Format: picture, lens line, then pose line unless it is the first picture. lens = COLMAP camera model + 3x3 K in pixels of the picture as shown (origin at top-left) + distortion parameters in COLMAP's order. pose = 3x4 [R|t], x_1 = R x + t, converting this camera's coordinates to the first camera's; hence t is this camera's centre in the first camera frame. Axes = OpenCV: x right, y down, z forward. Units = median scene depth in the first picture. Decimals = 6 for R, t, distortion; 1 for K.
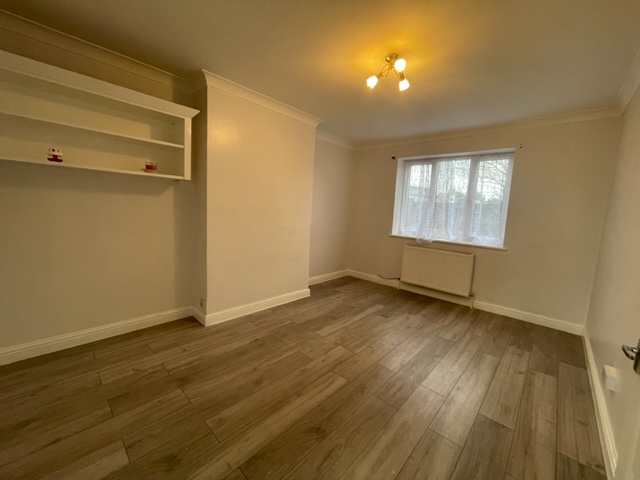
lens RADIAL K [[259.2, 0, 320.0], [0, 259.2, 240.0], [0, 0, 1]] dist [0.001067, 0.000075]
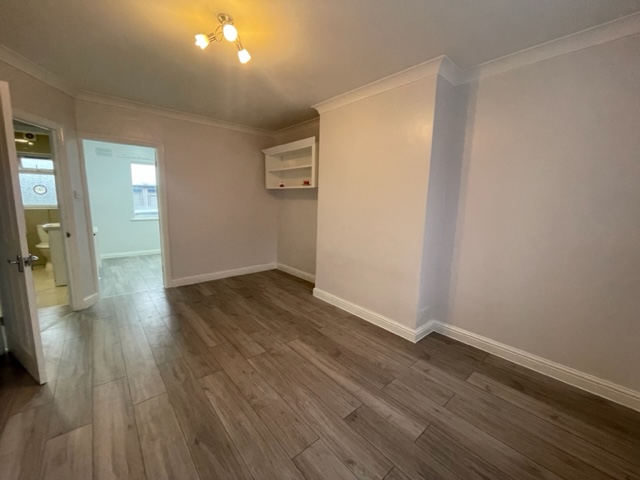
lens RADIAL K [[259.2, 0, 320.0], [0, 259.2, 240.0], [0, 0, 1]] dist [0.001067, 0.000075]
pose [[-0.107611, 0.097511, -0.989400, 0.896049], [-0.148135, 0.982497, 0.112942, -0.110056], [0.983095, 0.158718, -0.091283, 1.165871]]
